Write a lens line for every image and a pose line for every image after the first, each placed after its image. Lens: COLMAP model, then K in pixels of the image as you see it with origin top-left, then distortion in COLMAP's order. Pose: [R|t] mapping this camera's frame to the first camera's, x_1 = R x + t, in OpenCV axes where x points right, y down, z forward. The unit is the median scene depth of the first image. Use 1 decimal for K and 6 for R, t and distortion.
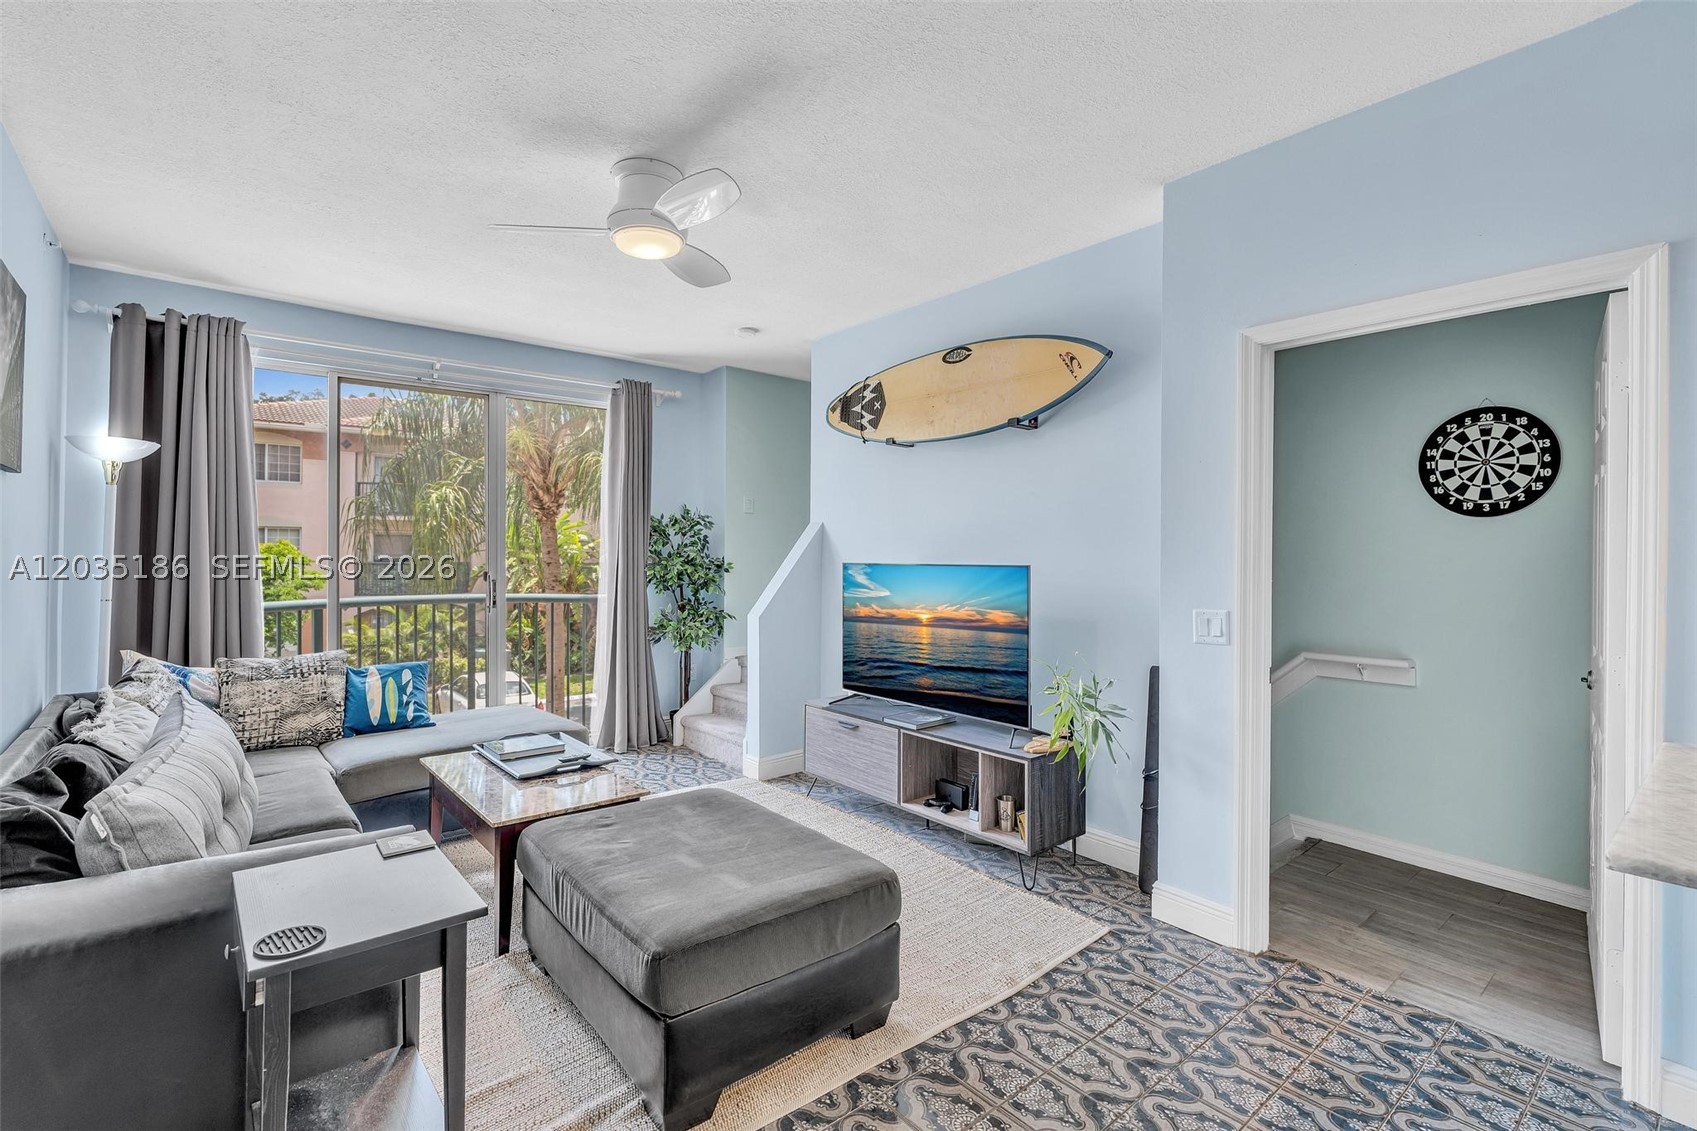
lens RADIAL K [[776.3, 0, 827.2], [0, 776.3, 548.2], [0, 0, 1]] dist [-0.004278, -0.000056]
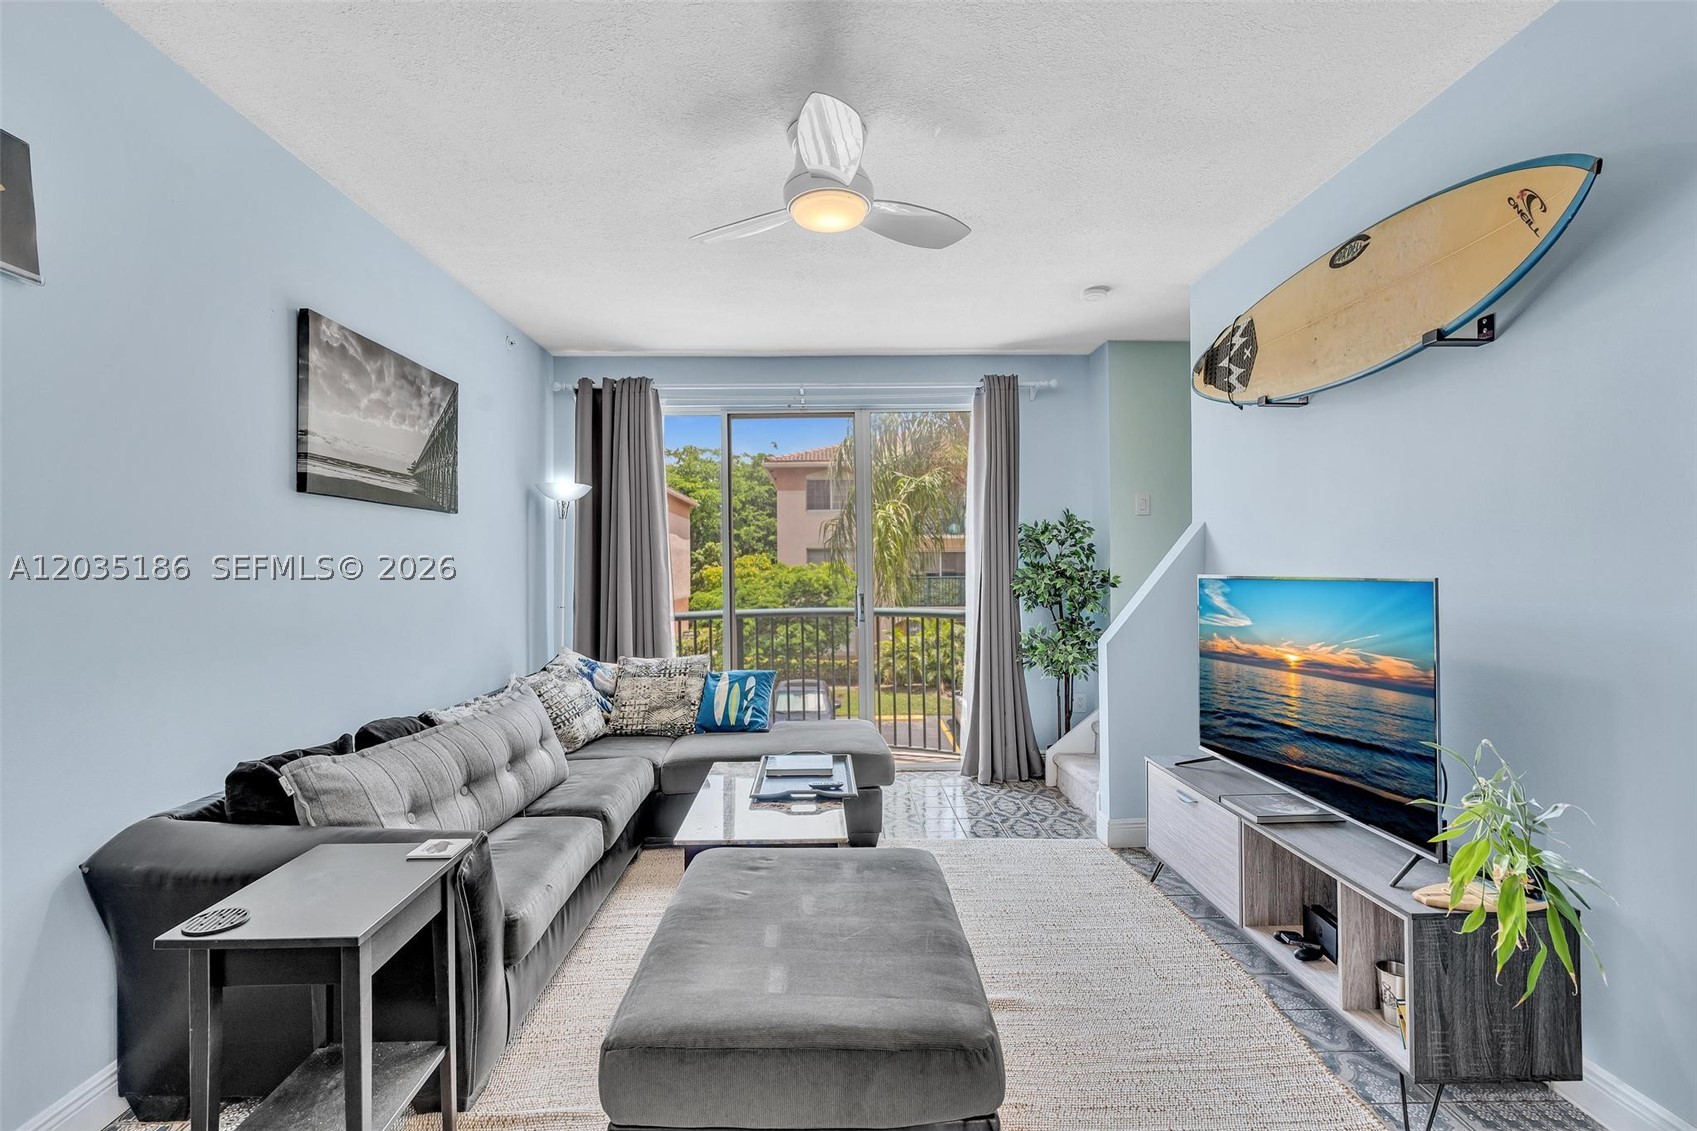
lens RADIAL K [[783.4, 0, 830.7], [0, 783.4, 565.9], [0, 0, 1]] dist [-0.005789, 0.001006]
pose [[0.782340, -0.014165, -0.622691, 0.238631], [0.017647, 0.999844, -0.000573, 0.004906], [0.622602, -0.010540, 0.782468, 0.230533]]
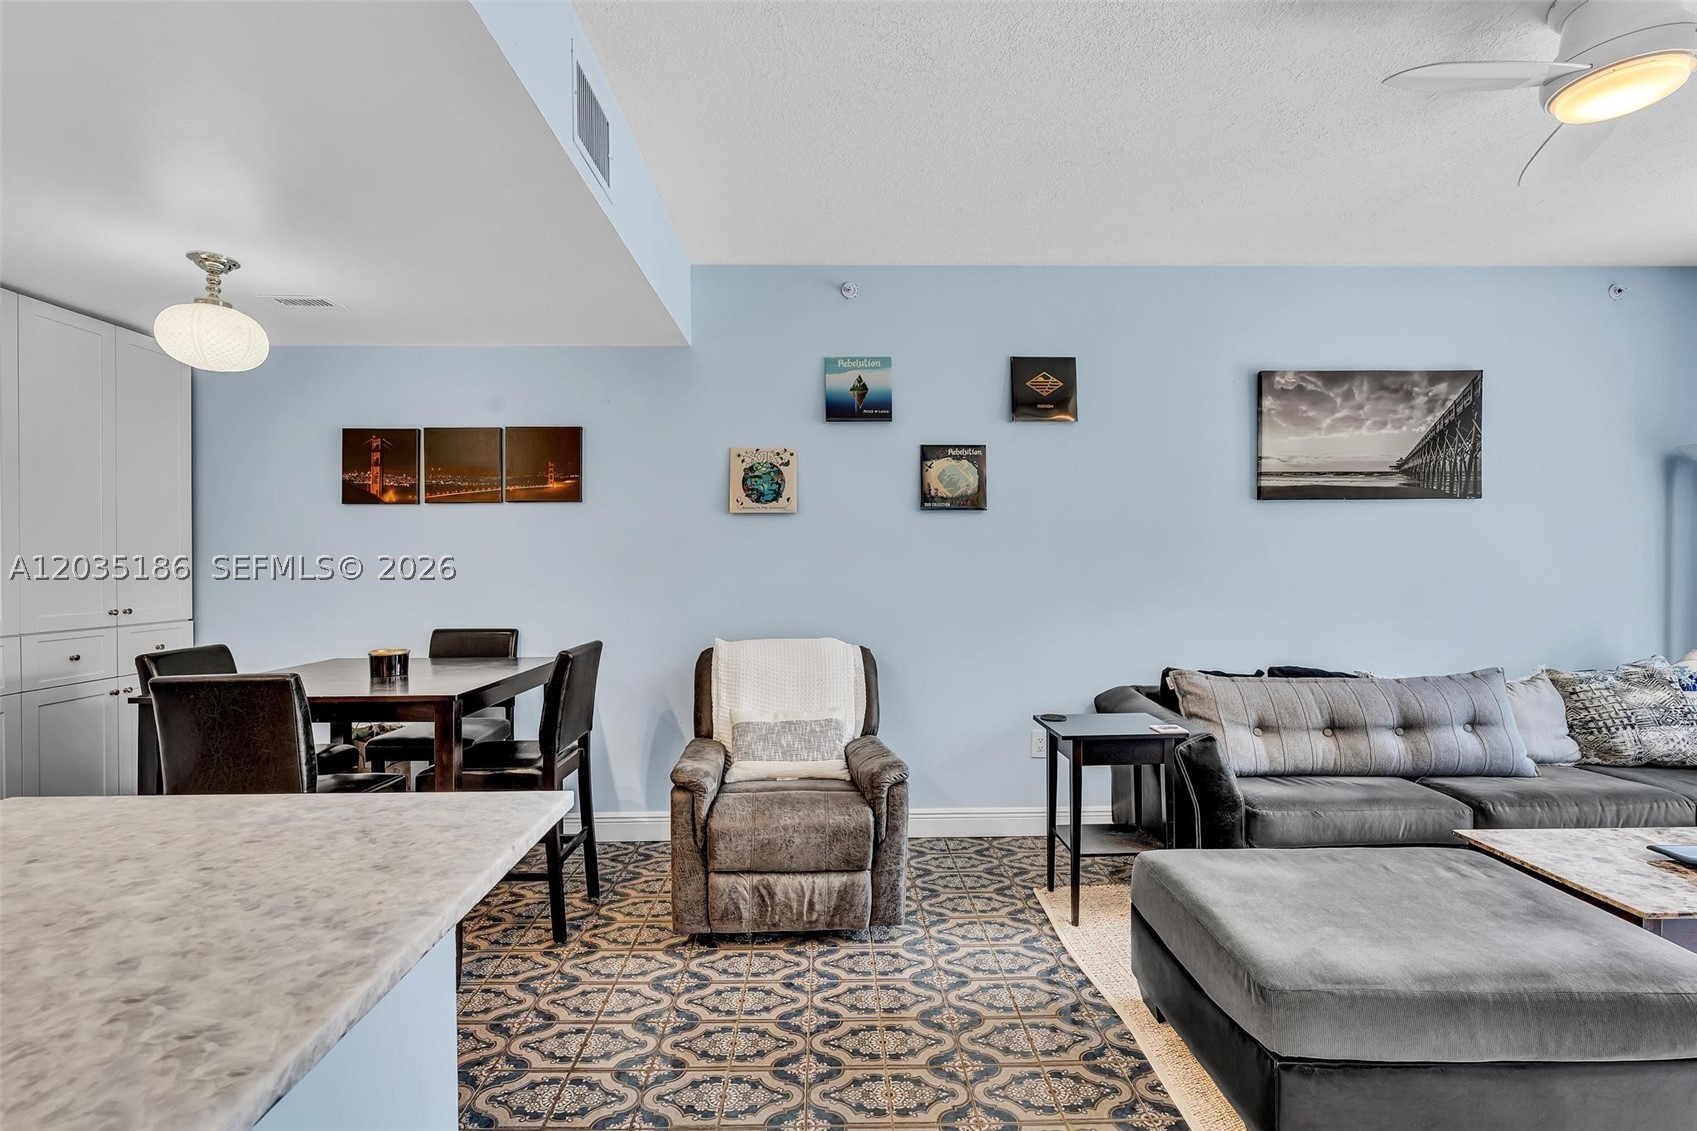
lens RADIAL K [[760.5, 0, 837.6], [0, 760.5, 560.7], [0, 0, 1]] dist [-0.009252, 0.004811]
pose [[-0.616520, 0.000678, -0.787339, 0.535900], [0.006912, 0.999966, -0.004552, 0.009220], [0.787309, -0.008248, -0.616504, 0.656696]]
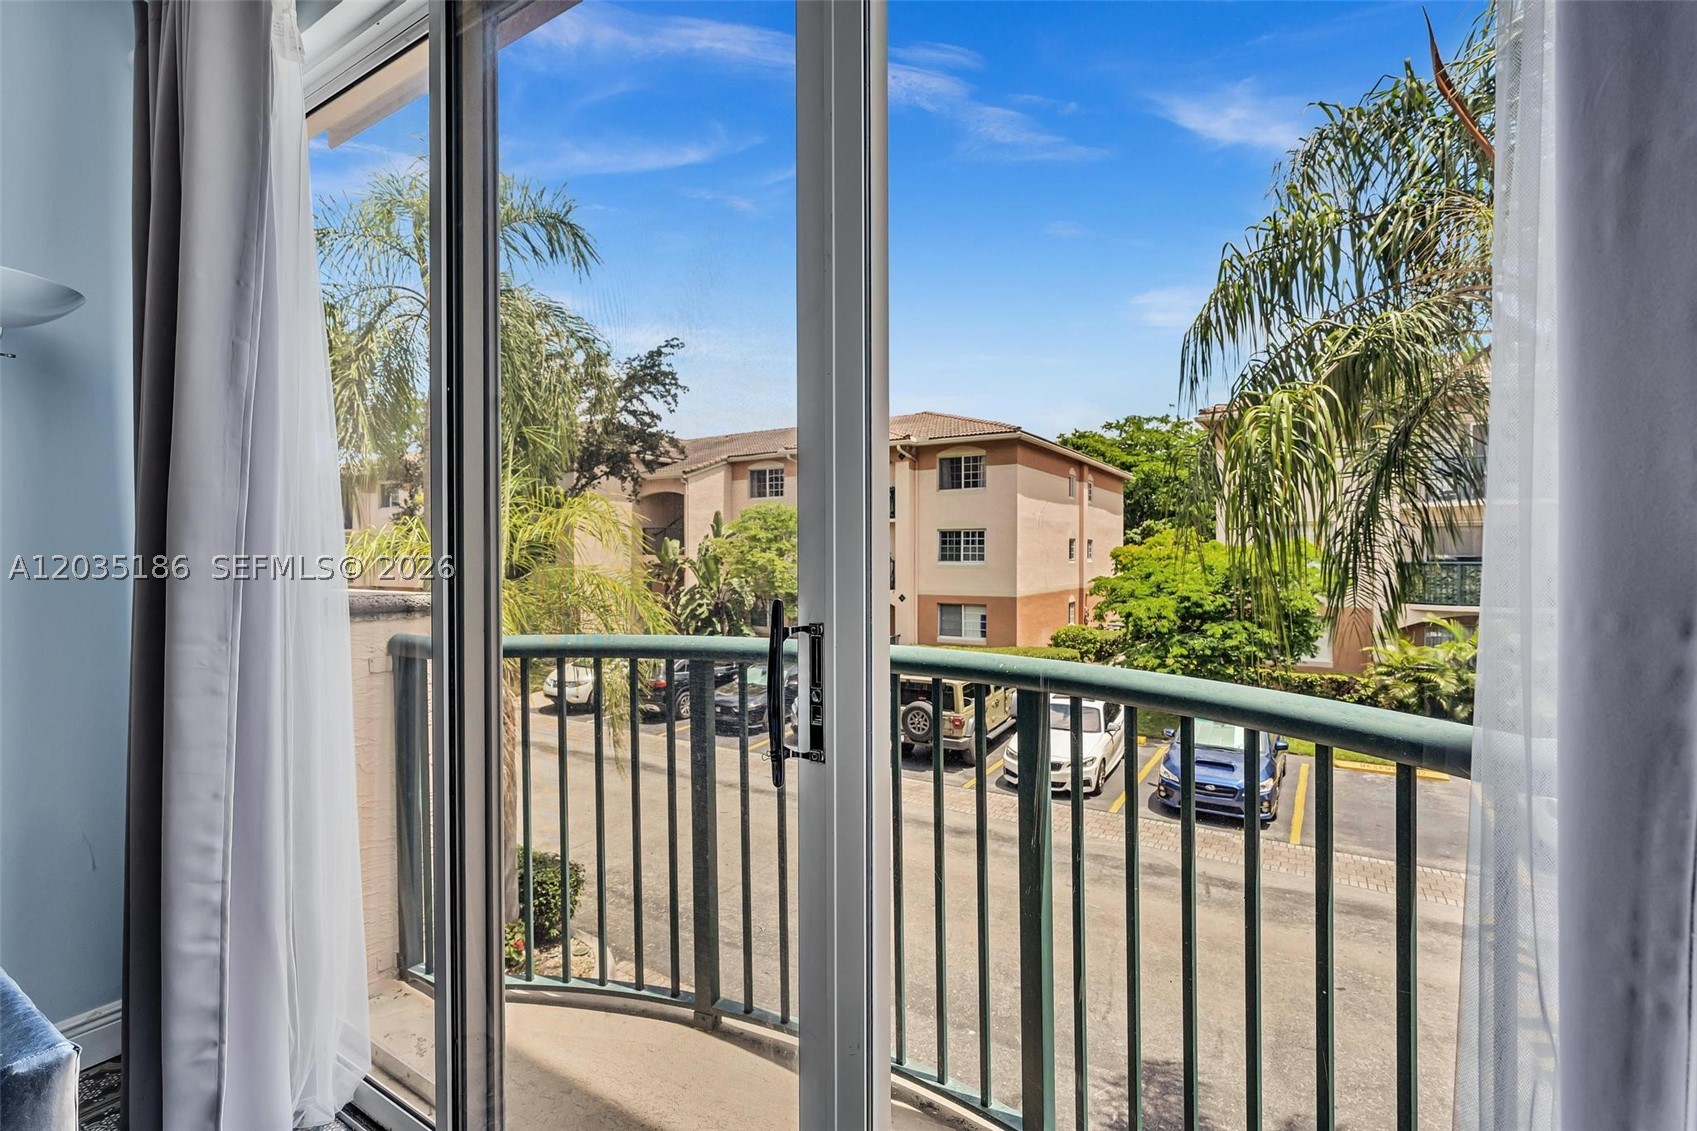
lens RADIAL K [[758.7, 0, 838.5], [0, 758.7, 534.5], [0, 0, 1]] dist [0.000825, 0.001051]
pose [[0.316835, -0.030084, -0.948003, -0.302994], [0.012615, 0.999542, -0.027504, 0.026904], [0.948397, -0.003245, 0.317070, 1.257852]]
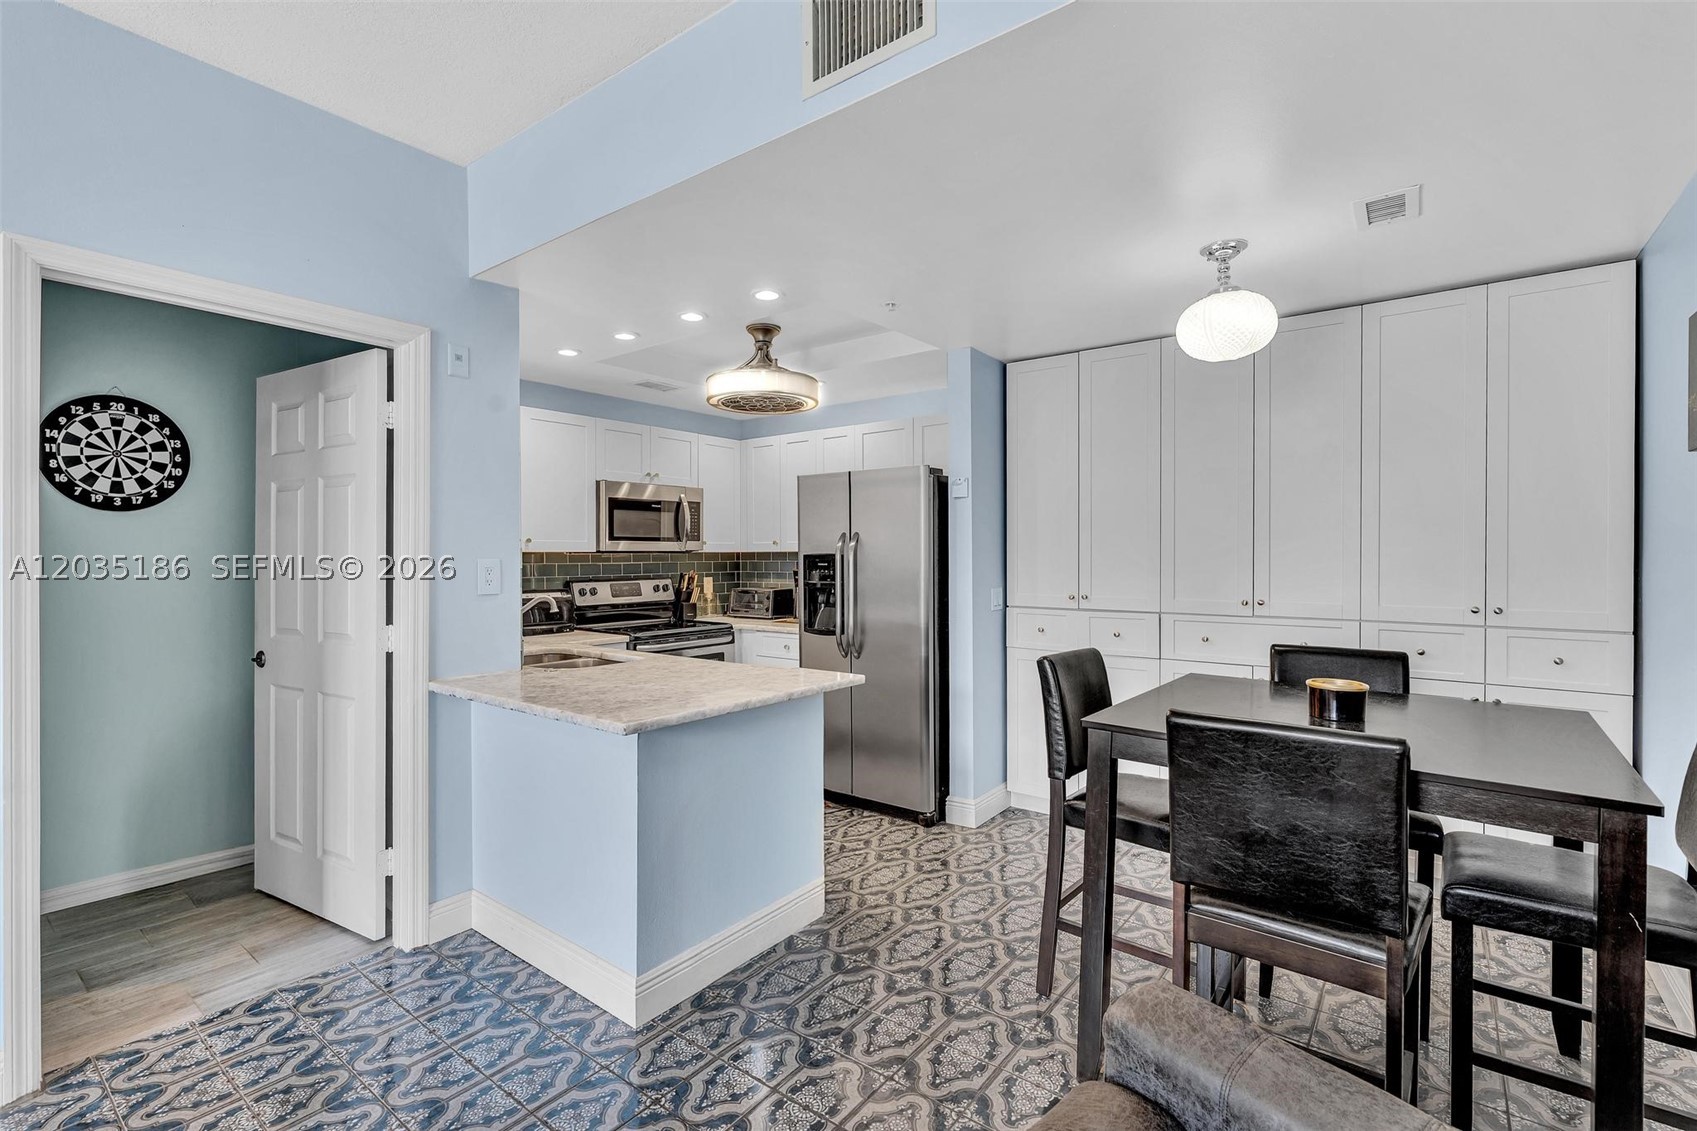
lens RADIAL K [[766.8, 0, 843.9], [0, 766.8, 561.7], [0, 0, 1]] dist [-0.013552, 0.005576]
pose [[-0.229089, -0.012618, 0.973324, -0.222820], [-0.006241, 0.999914, 0.011494, 0.004425], [-0.973385, -0.003441, -0.229148, 0.287708]]
